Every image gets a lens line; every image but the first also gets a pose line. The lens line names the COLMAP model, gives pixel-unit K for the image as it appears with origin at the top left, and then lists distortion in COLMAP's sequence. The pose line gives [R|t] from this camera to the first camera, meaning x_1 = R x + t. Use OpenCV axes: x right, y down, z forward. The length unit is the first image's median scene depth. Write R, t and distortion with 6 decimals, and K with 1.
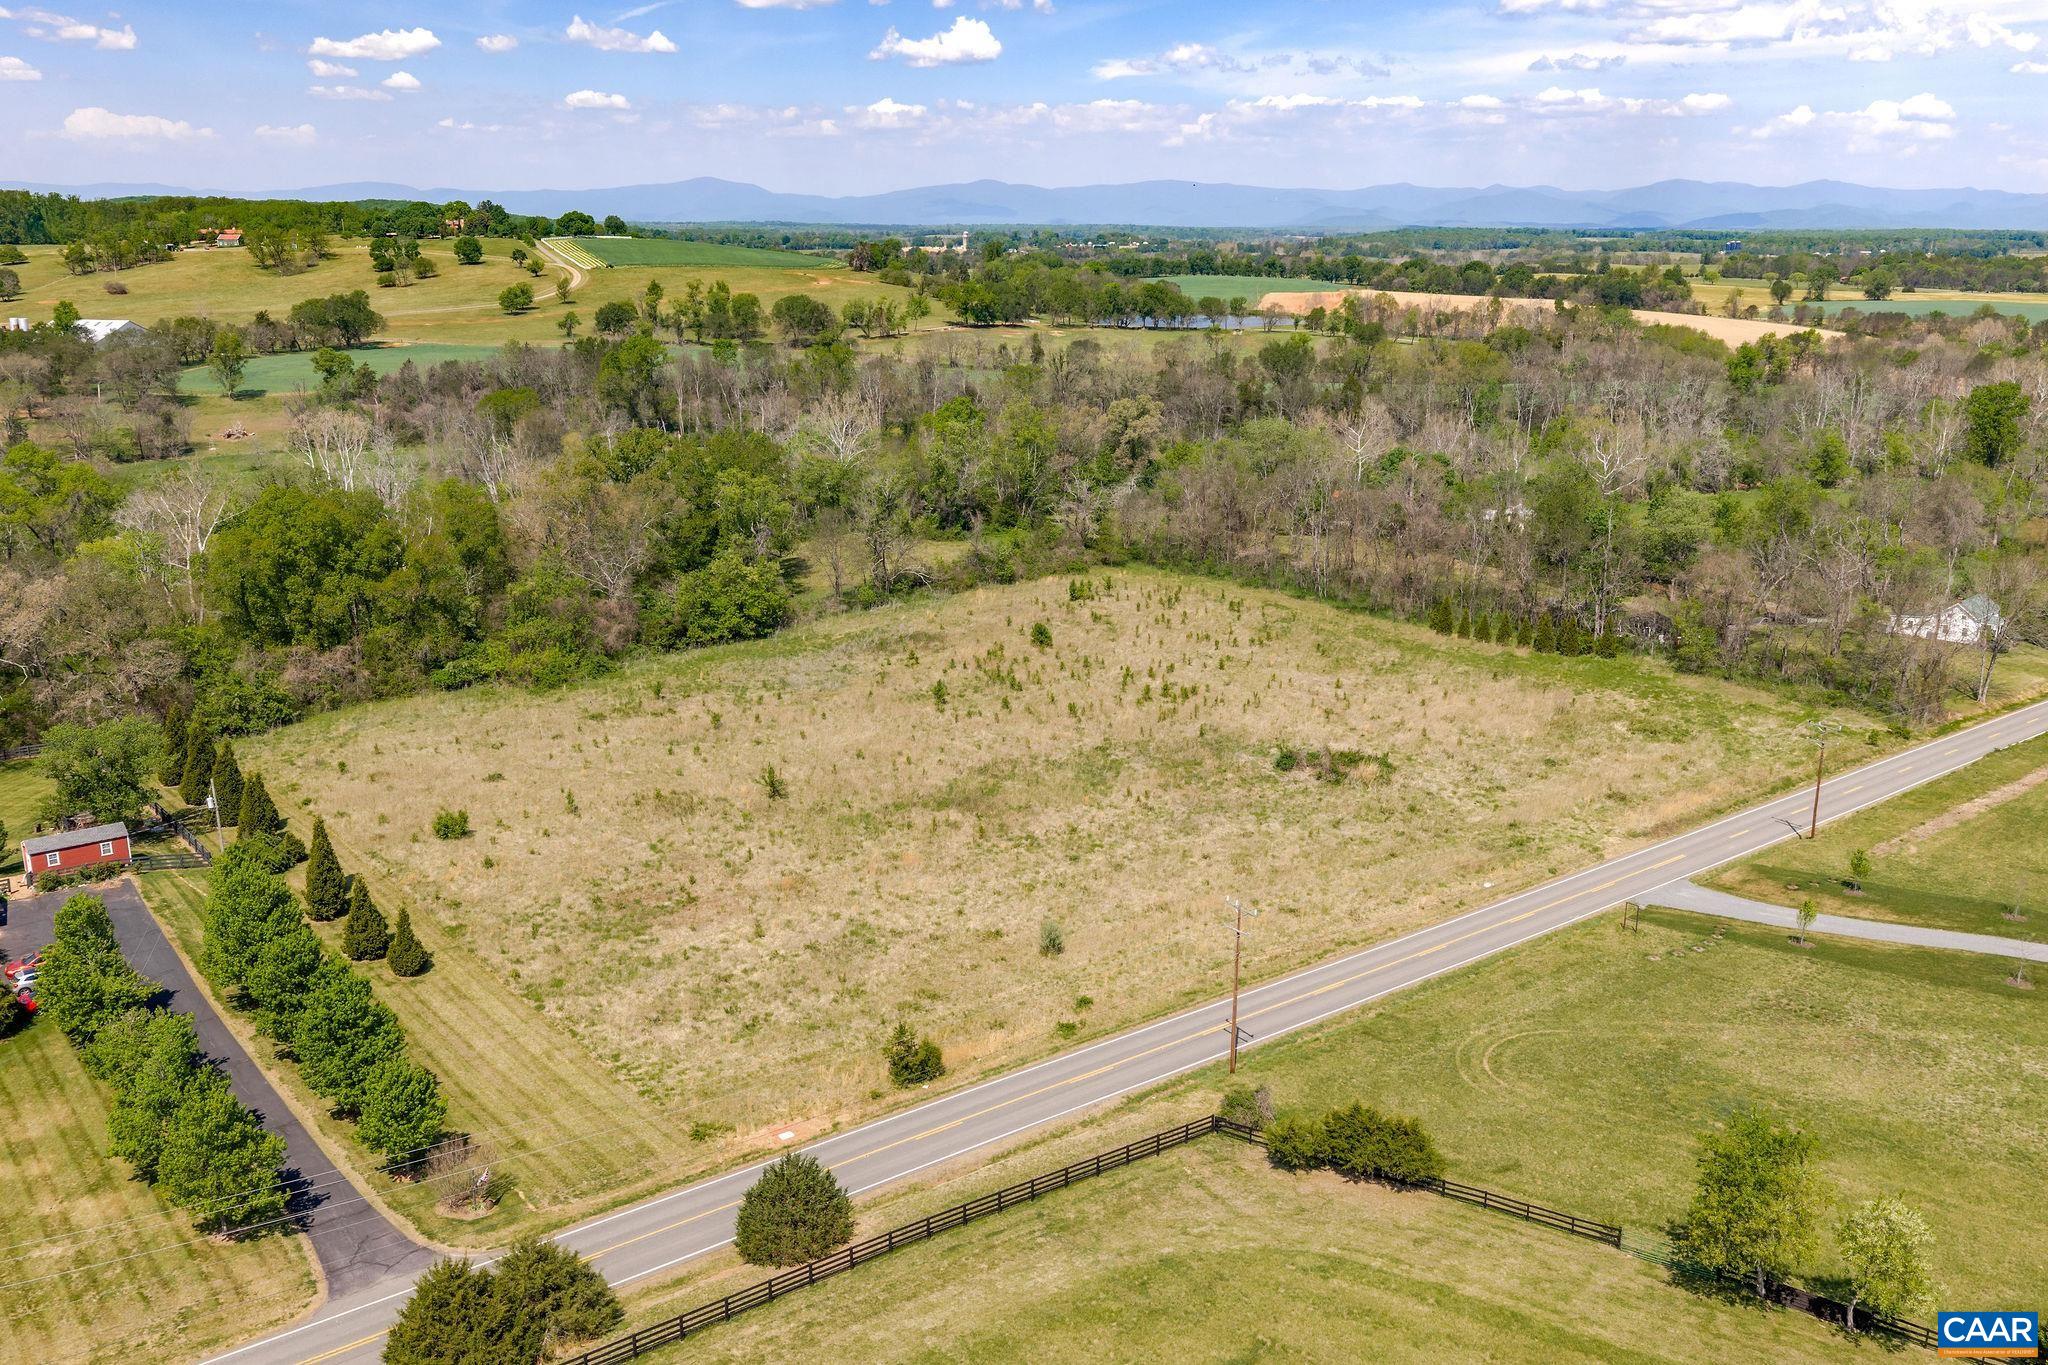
lens RADIAL K [[1661.9, 0, 1023.5], [0, 1661.9, 687.2], [0, 0, 1]] dist [0.011674, -0.013238]
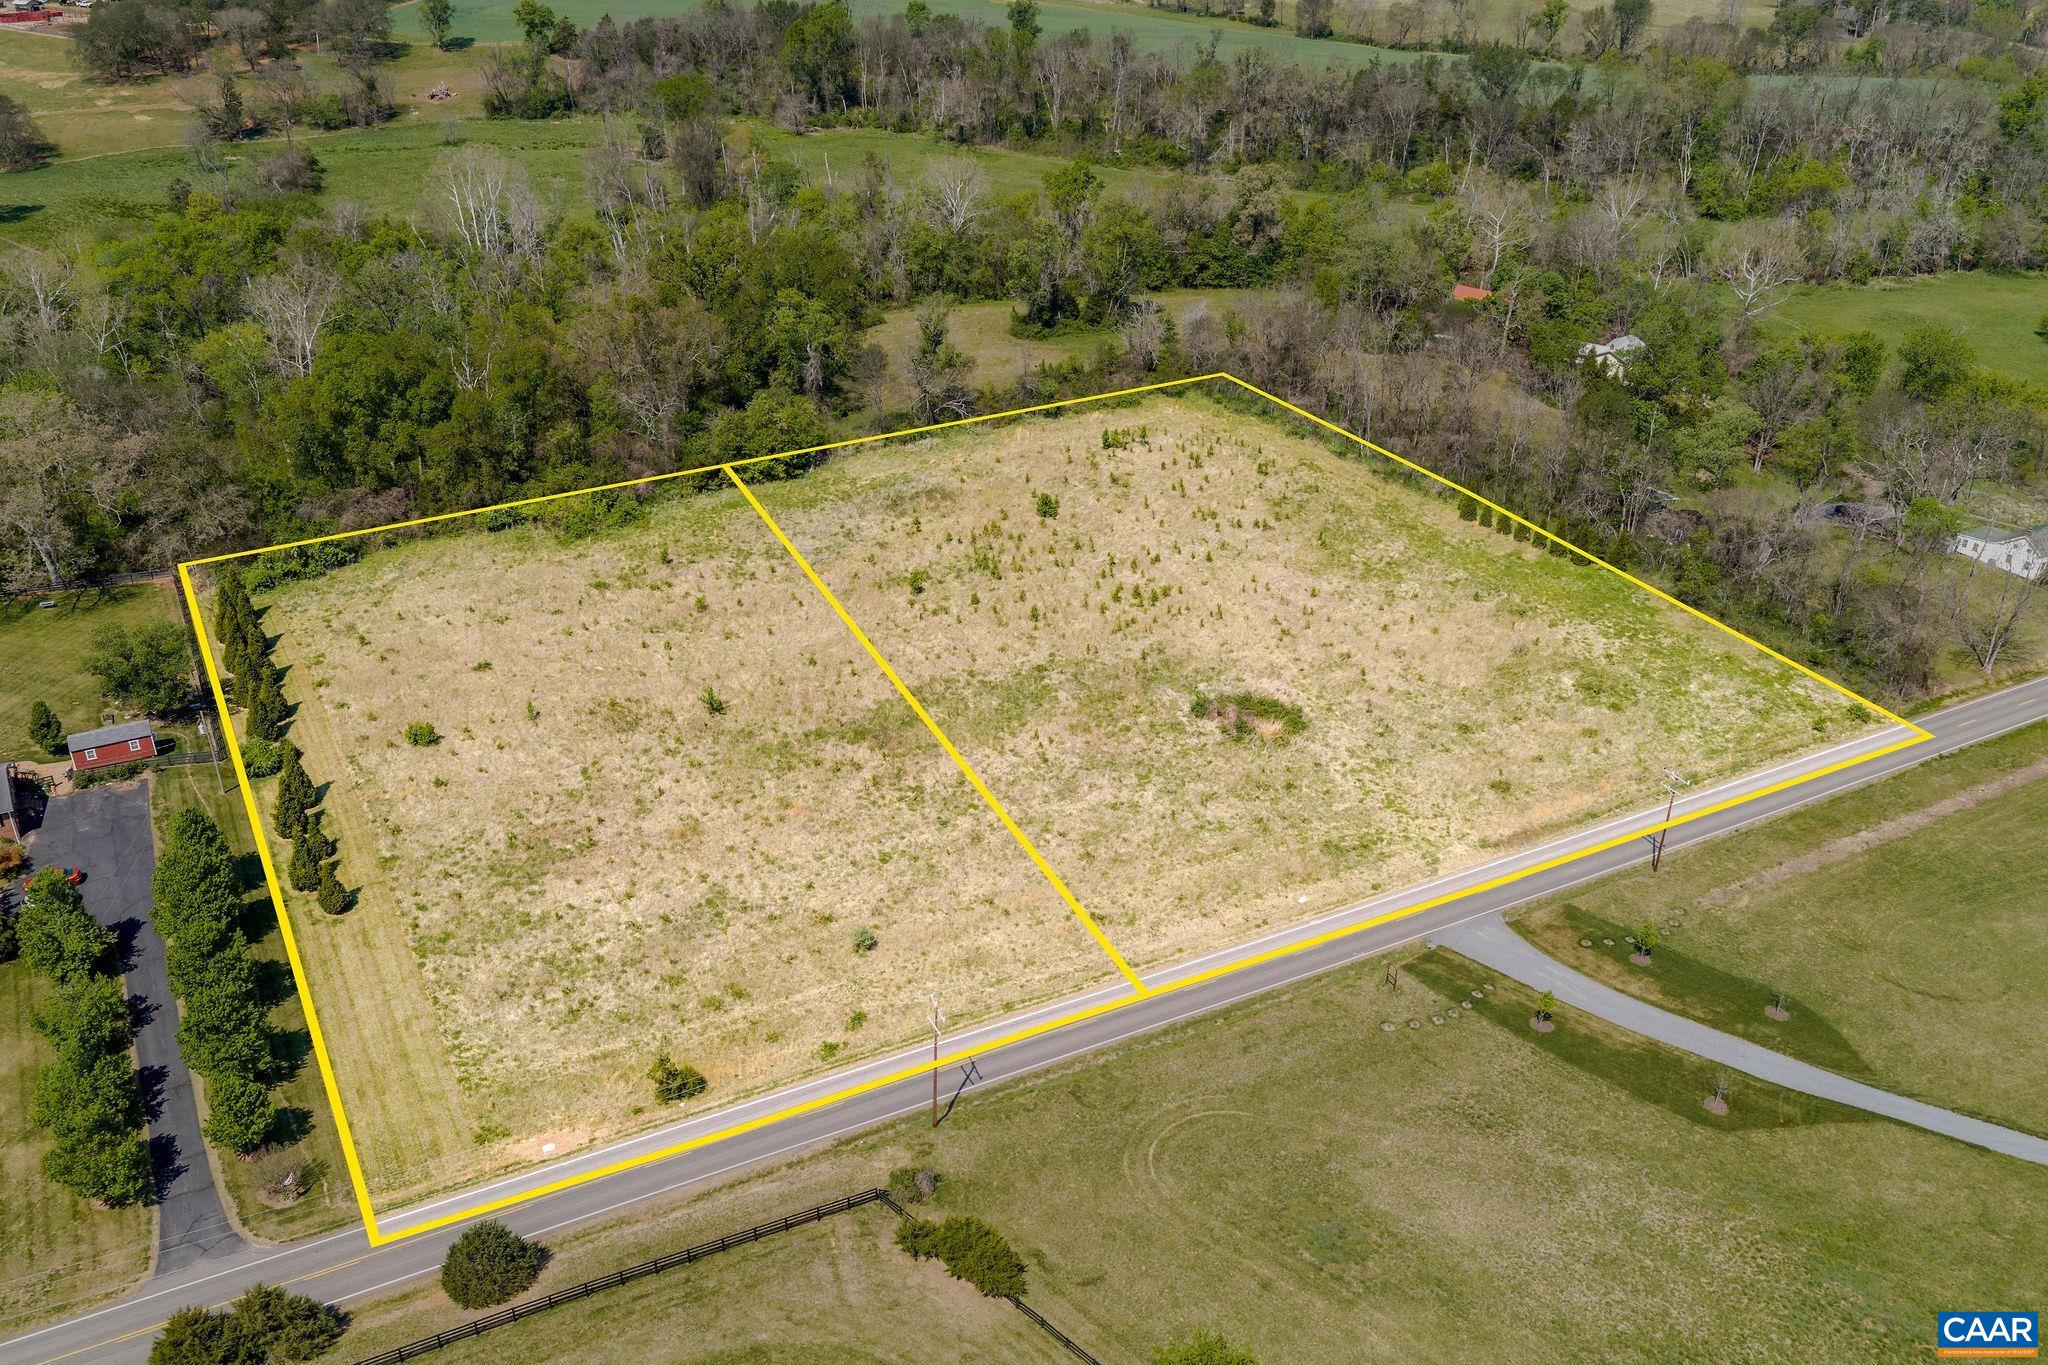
lens RADIAL K [[1661.9, 0, 1019.4], [0, 1661.9, 686.4], [0, 0, 1]] dist [0.011674, -0.013238]
pose [[0.983599, 0.103461, -0.147748, 0.236262], [-0.064212, 0.966322, 0.249196, -0.266178], [0.168554, -0.235622, 0.957116, -0.034297]]
